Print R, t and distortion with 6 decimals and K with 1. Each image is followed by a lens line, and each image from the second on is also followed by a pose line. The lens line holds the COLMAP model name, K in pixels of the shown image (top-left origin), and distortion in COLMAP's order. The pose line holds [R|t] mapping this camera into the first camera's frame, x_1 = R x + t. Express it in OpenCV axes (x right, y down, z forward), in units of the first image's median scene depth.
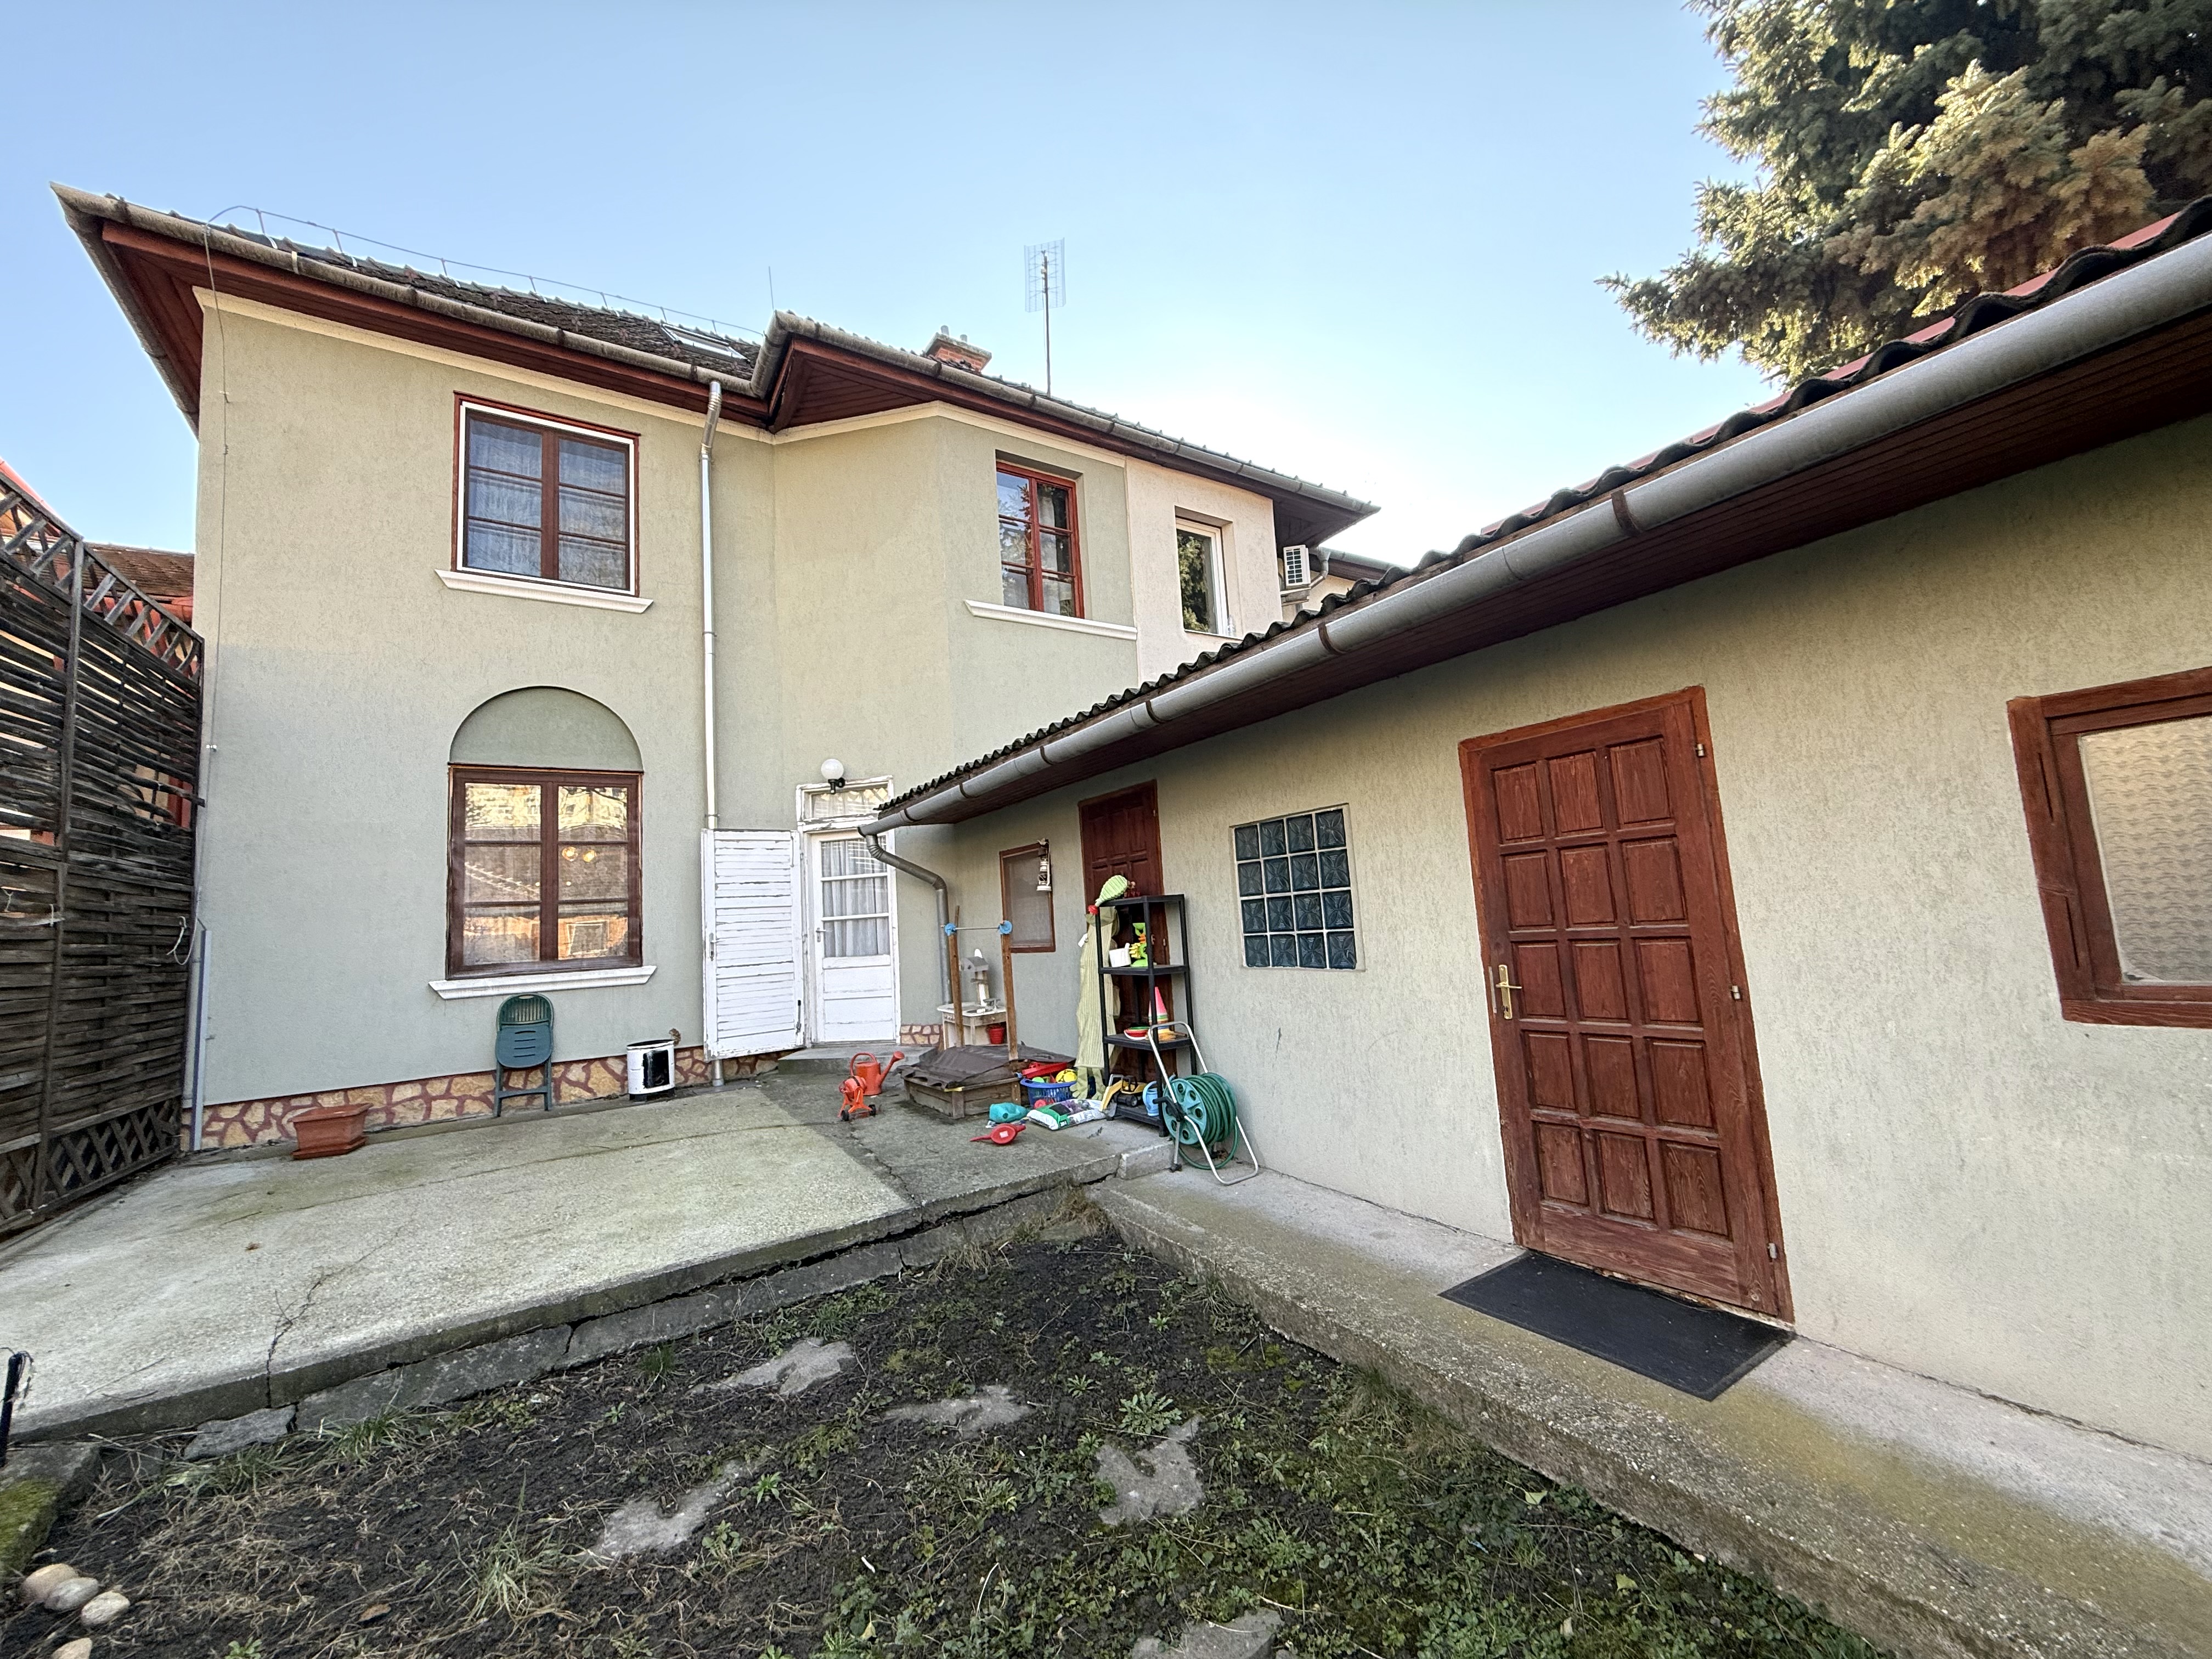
lens RADIAL K [[877.2, 0, 1106.4], [0, 877.2, 820.7], [0, 0, 1]] dist [0.001715, 0.000264]
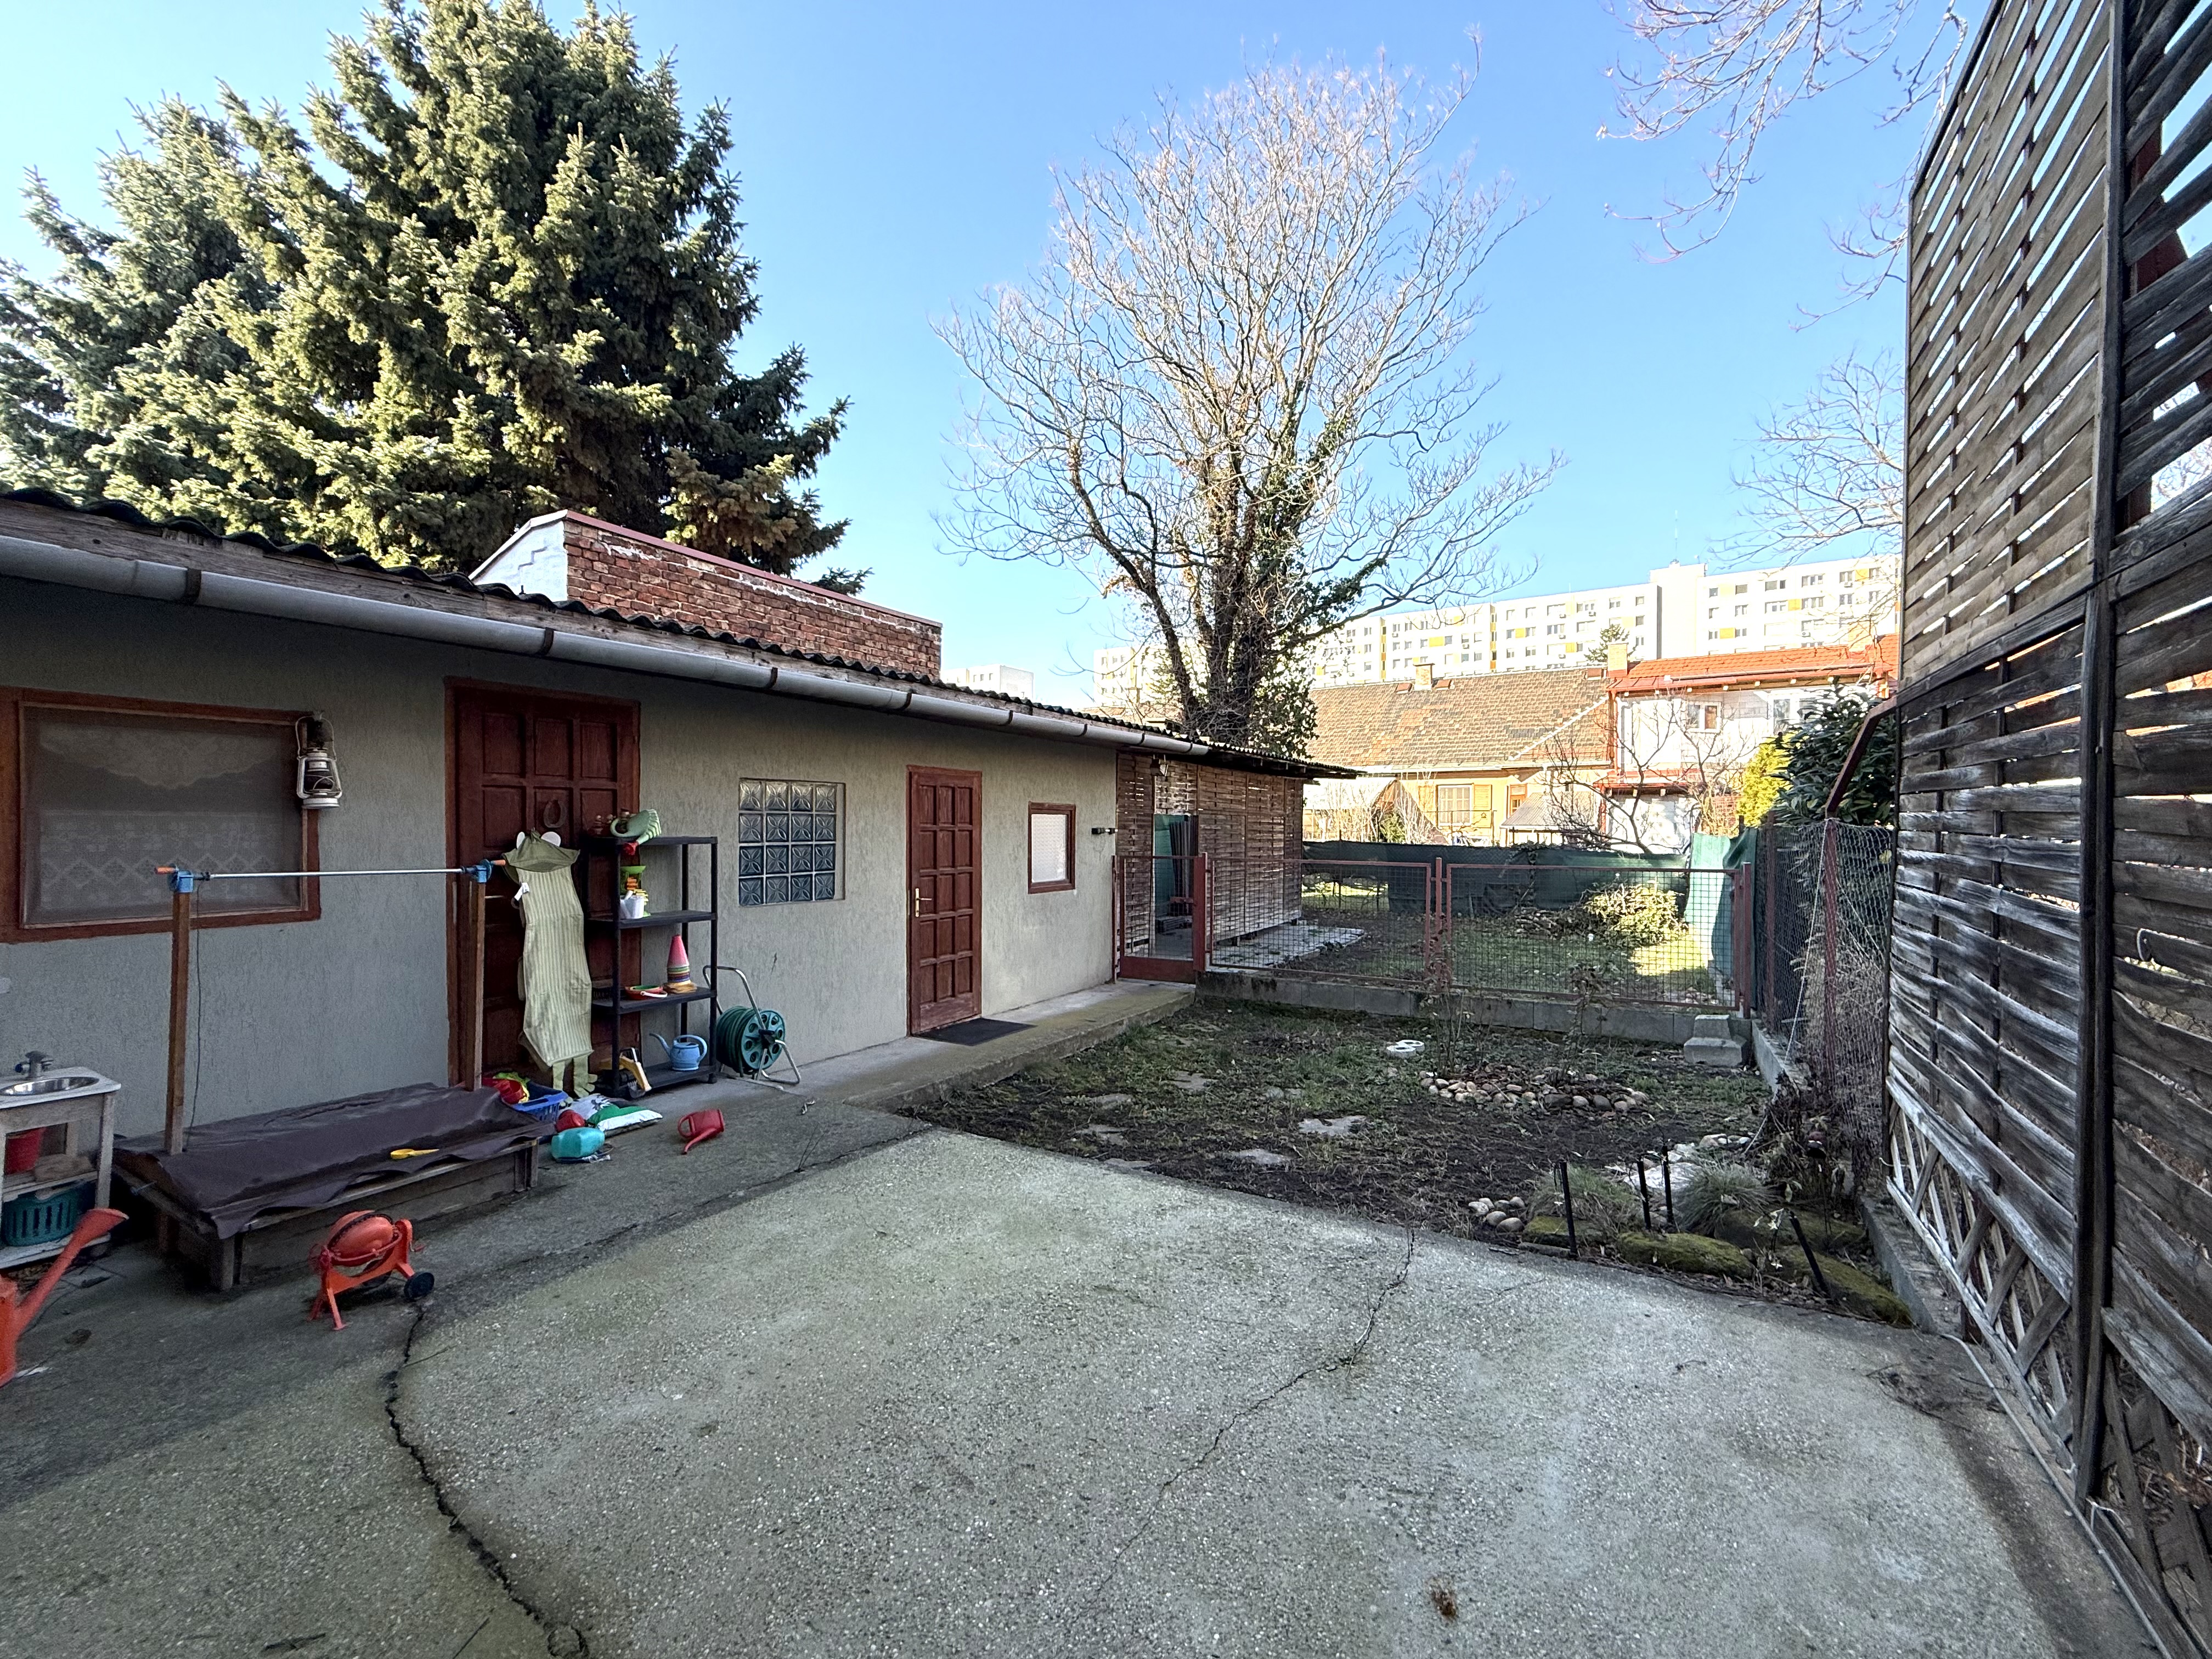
lens RADIAL K [[877.2, 0, 1104.9], [0, 877.2, 828.4], [0, 0, 1]] dist [0.001715, 0.000264]
pose [[-0.452500, 0.060550, 0.889706, -1.289259], [-0.062880, 0.993042, -0.099563, 0.183252], [-0.889545, -0.100997, -0.445544, 1.361046]]
